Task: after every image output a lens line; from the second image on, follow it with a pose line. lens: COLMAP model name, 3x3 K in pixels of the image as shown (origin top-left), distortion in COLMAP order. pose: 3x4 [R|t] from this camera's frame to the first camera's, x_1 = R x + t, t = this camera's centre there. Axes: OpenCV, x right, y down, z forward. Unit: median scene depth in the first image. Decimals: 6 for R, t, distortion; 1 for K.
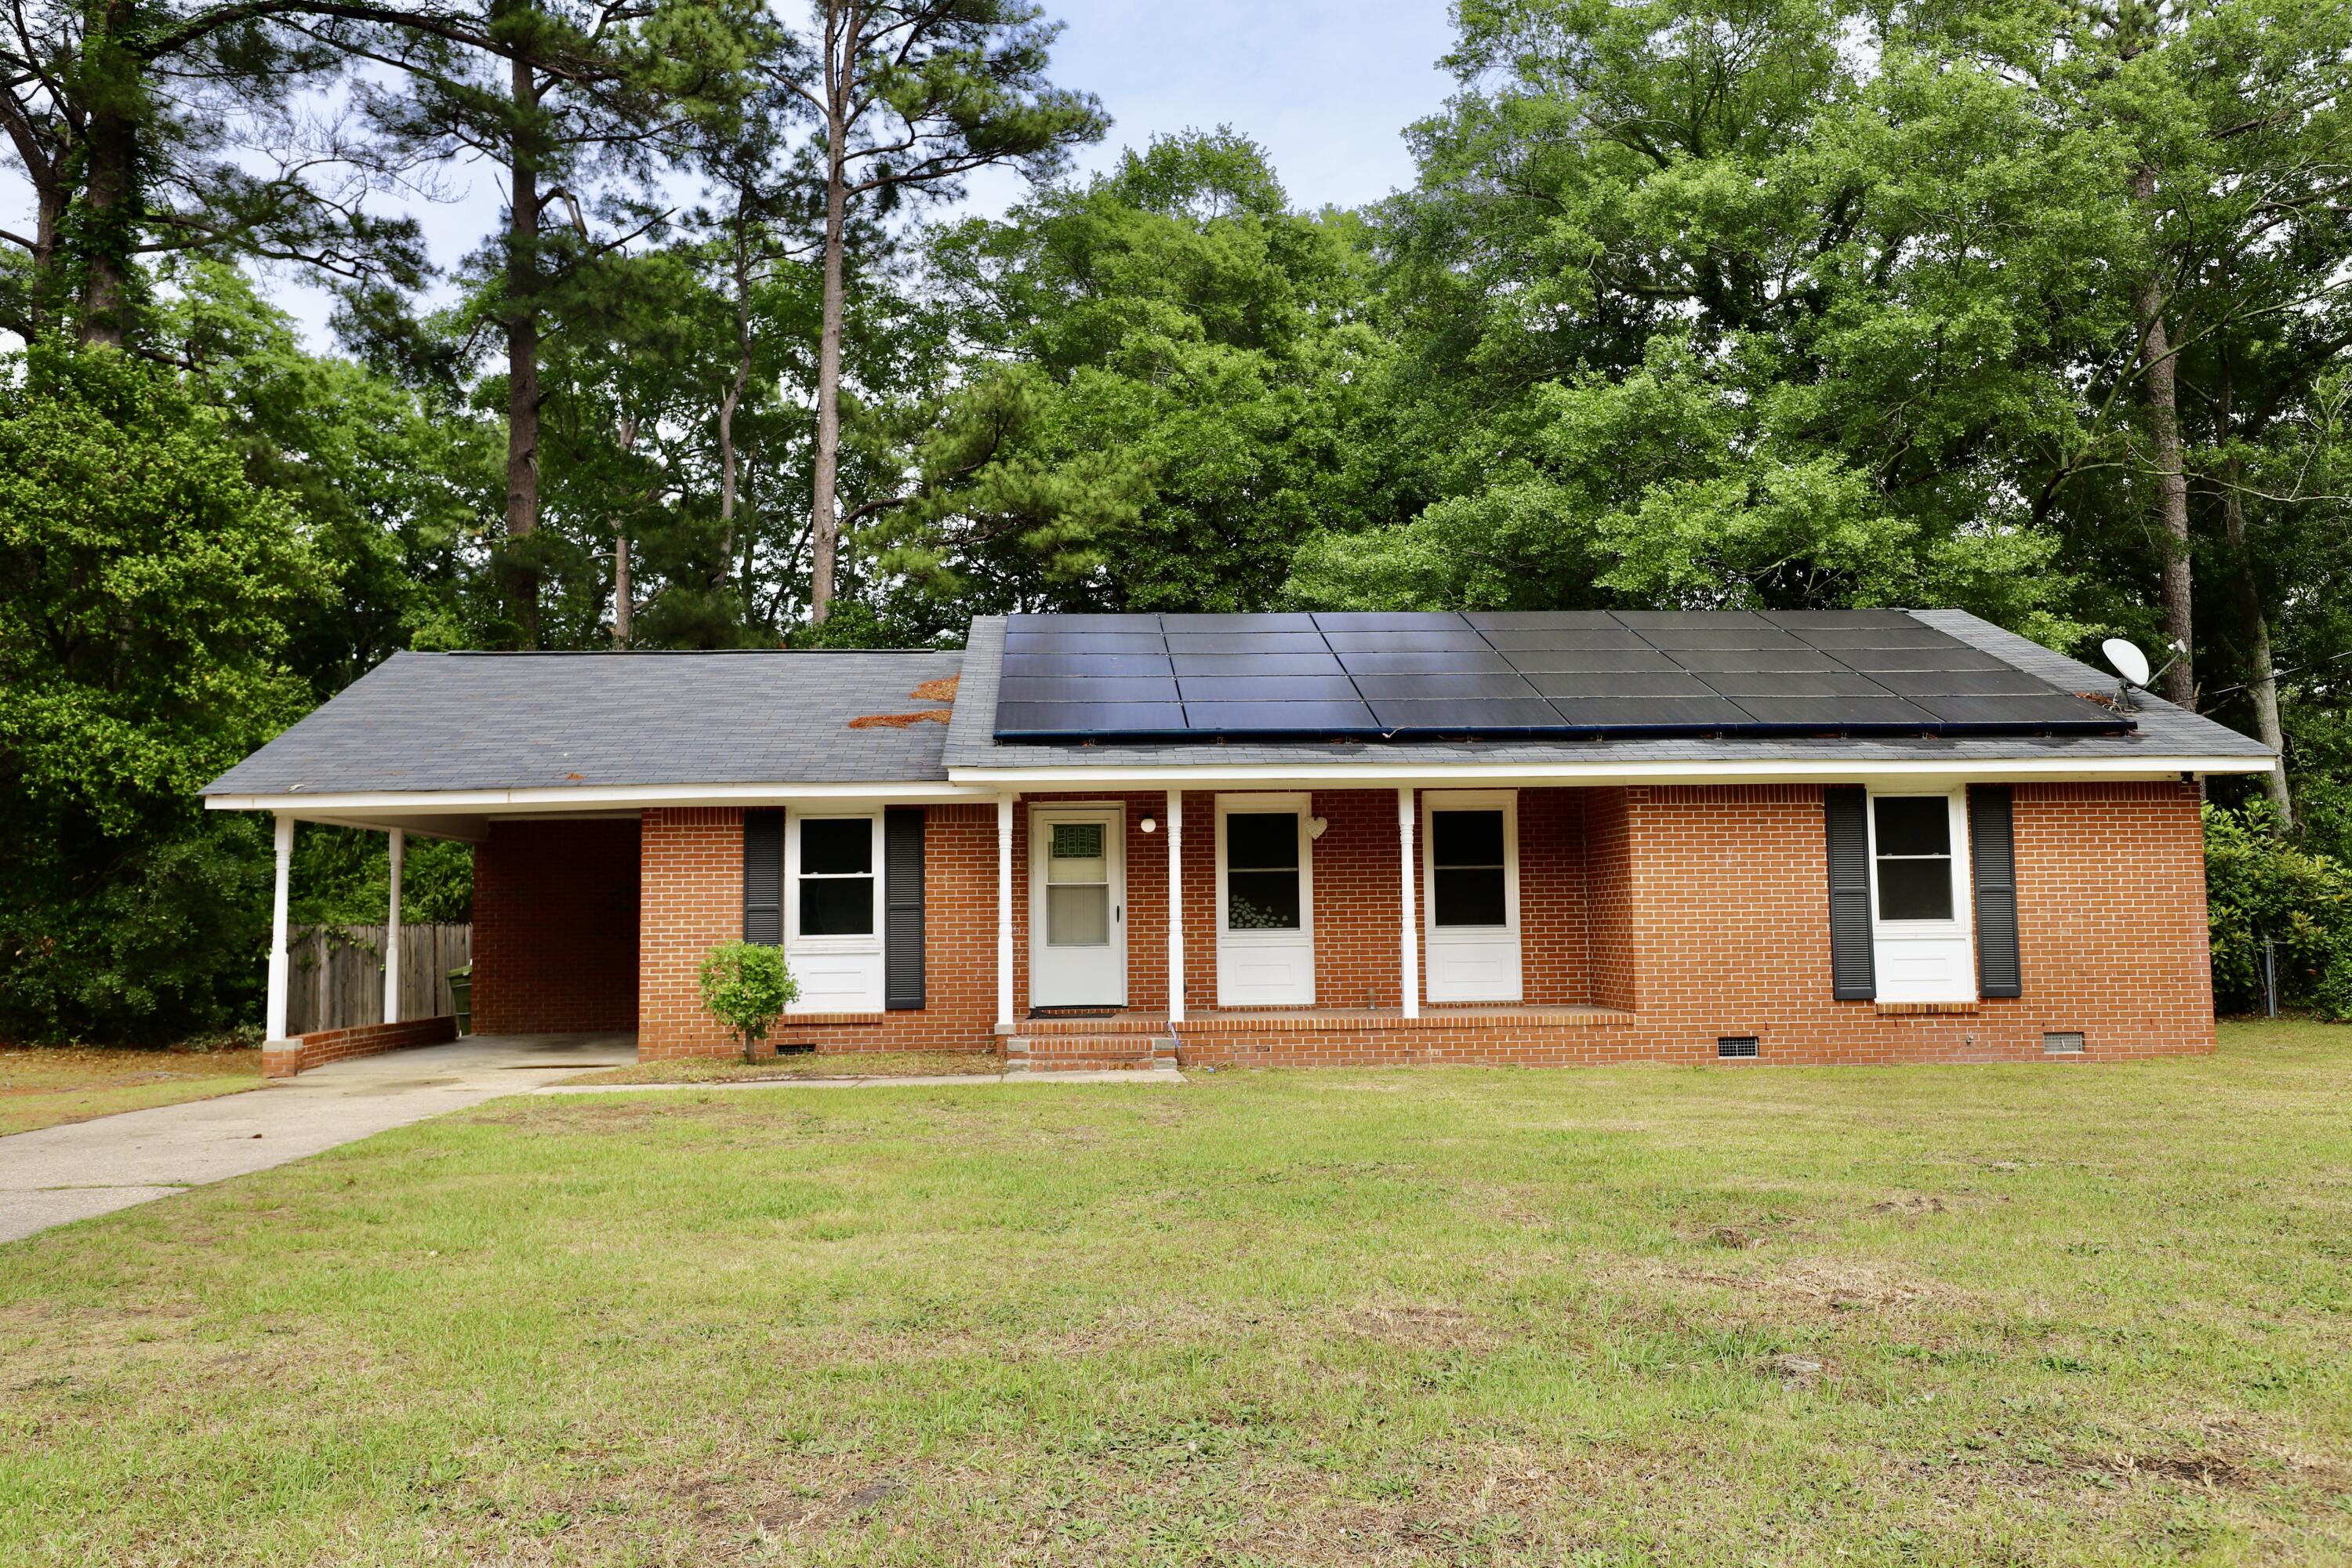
lens RADIAL K [[1863.8, 0, 1167.8], [0, 1863.8, 788.4], [0, 0, 1]] dist [0.008734, 0.018622]
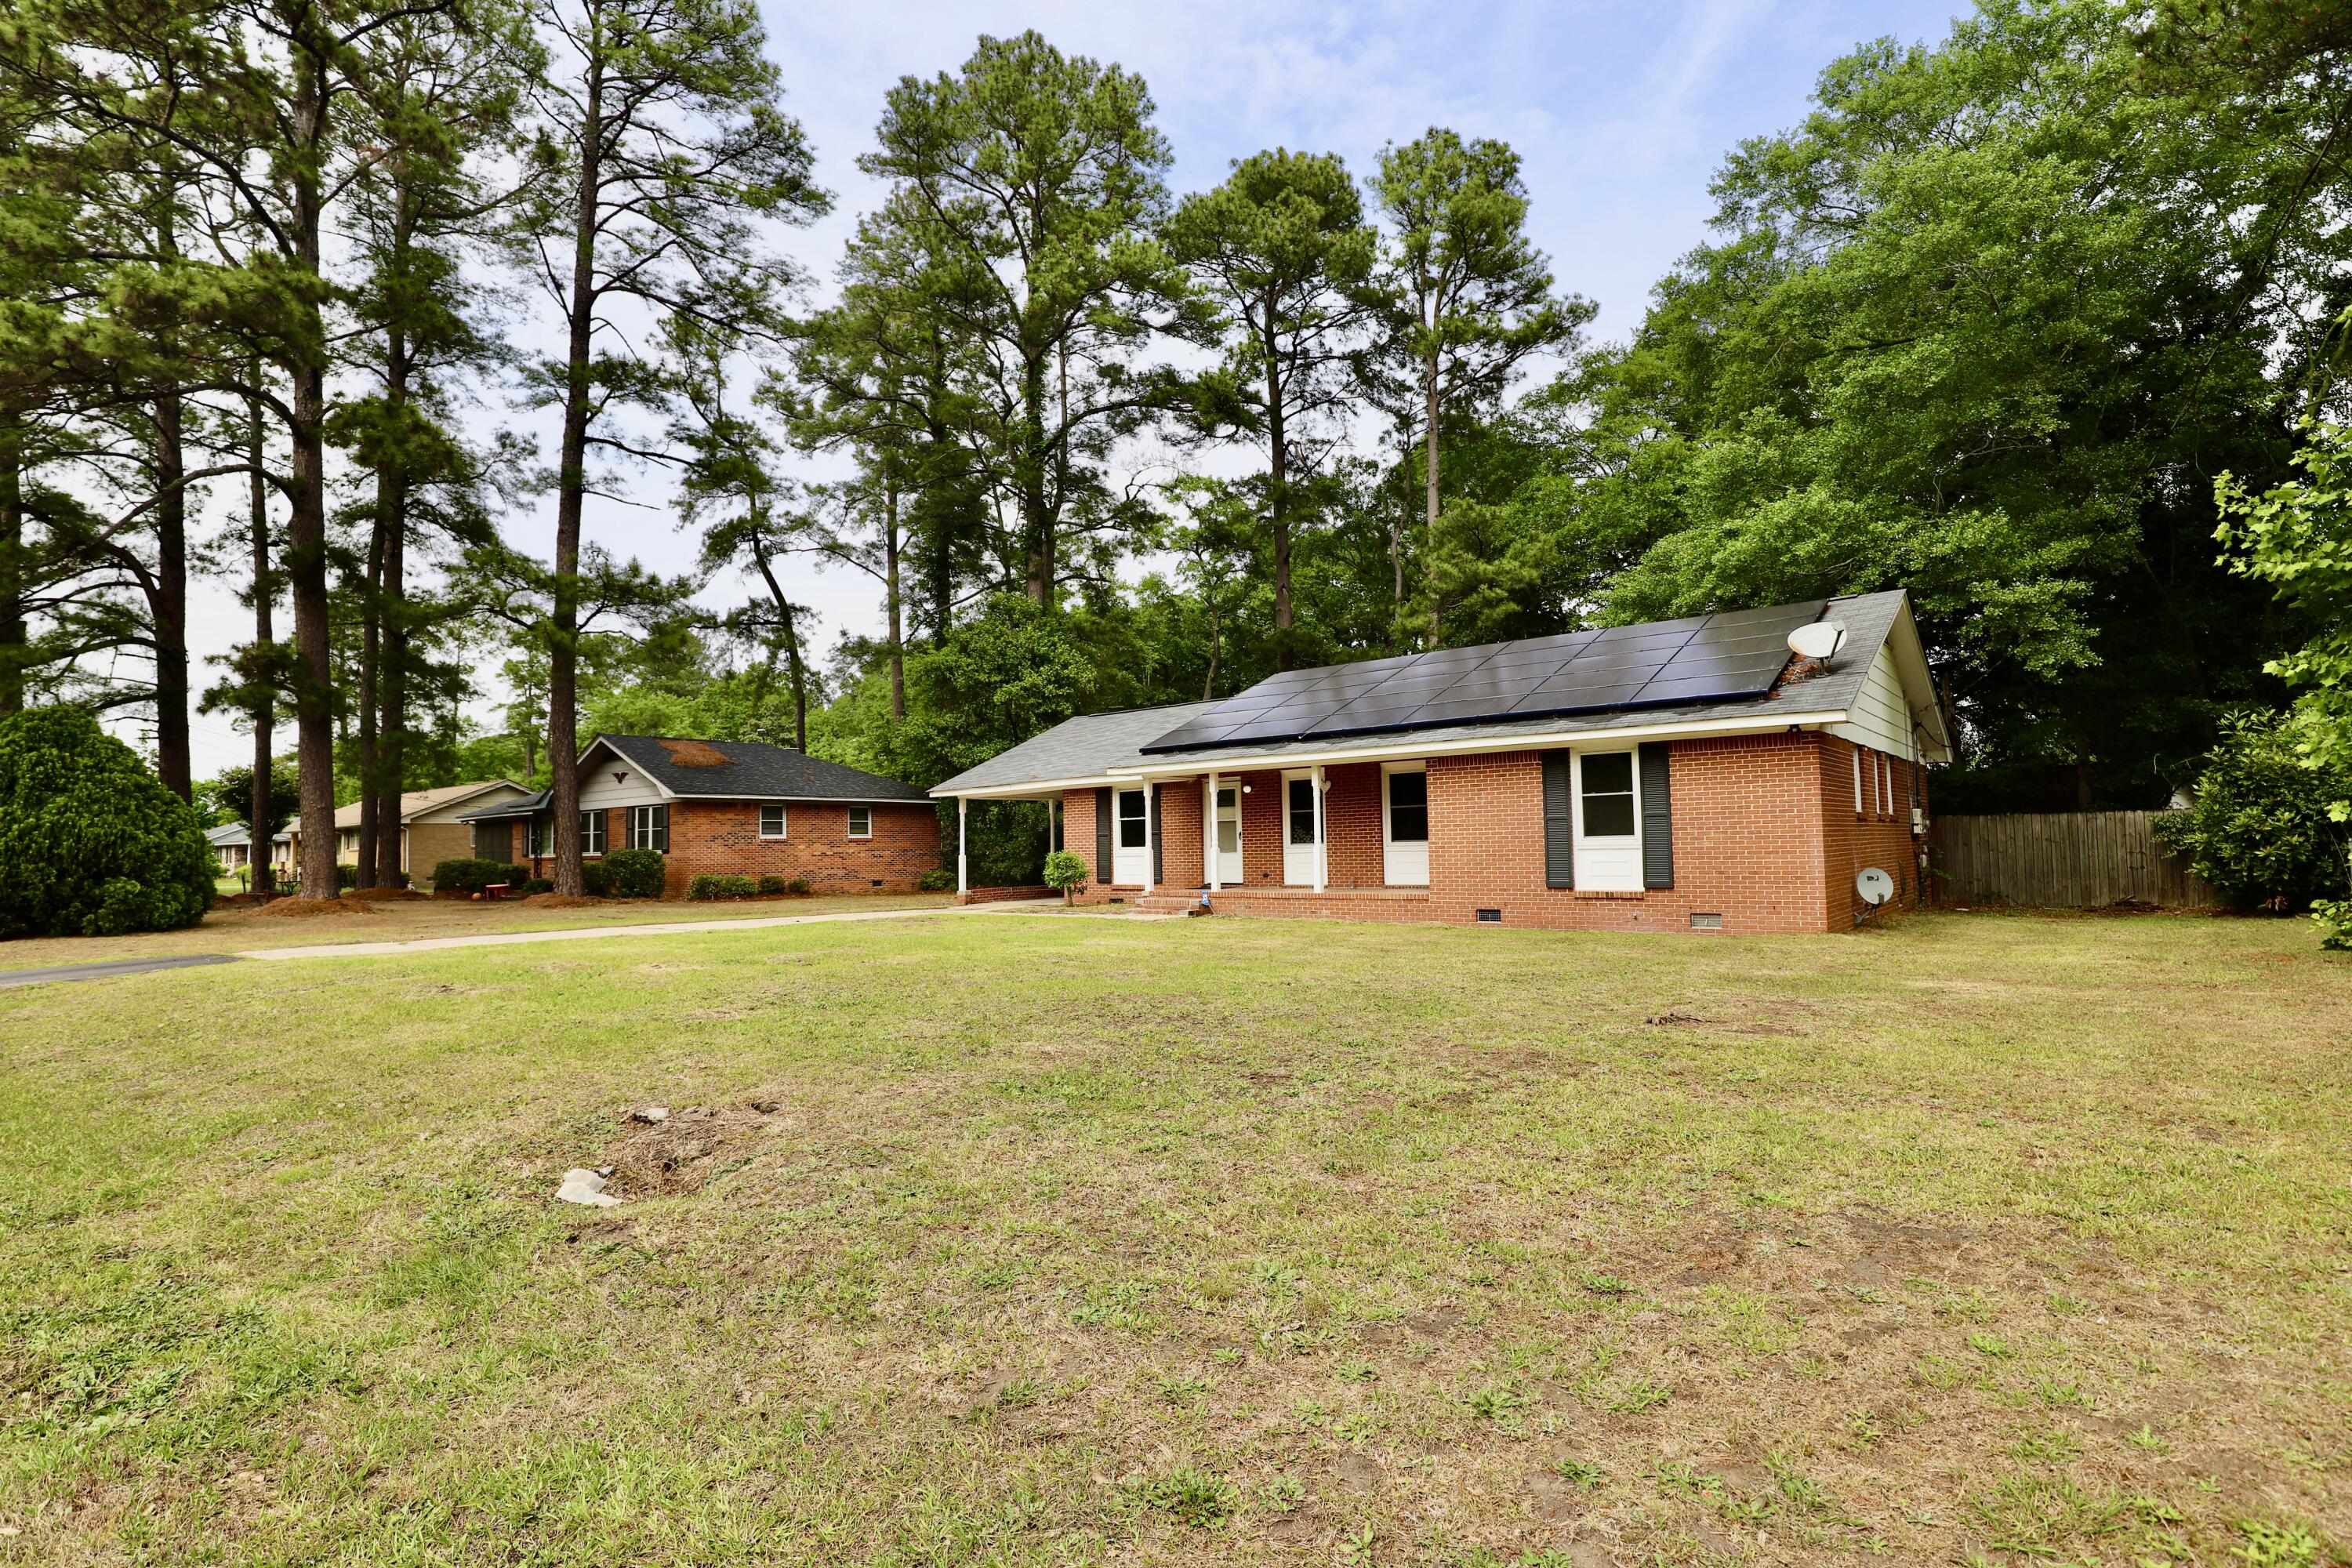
lens RADIAL K [[1205.3, 0, 1176.5], [0, 1205.3, 791.6], [0, 0, 1]] dist [-0.000324, 0.000055]
pose [[0.723620, -0.033776, -0.689372, 0.631920], [0.064673, 0.997726, 0.019003, -0.004647], [0.687162, -0.058334, 0.724159, 0.049465]]
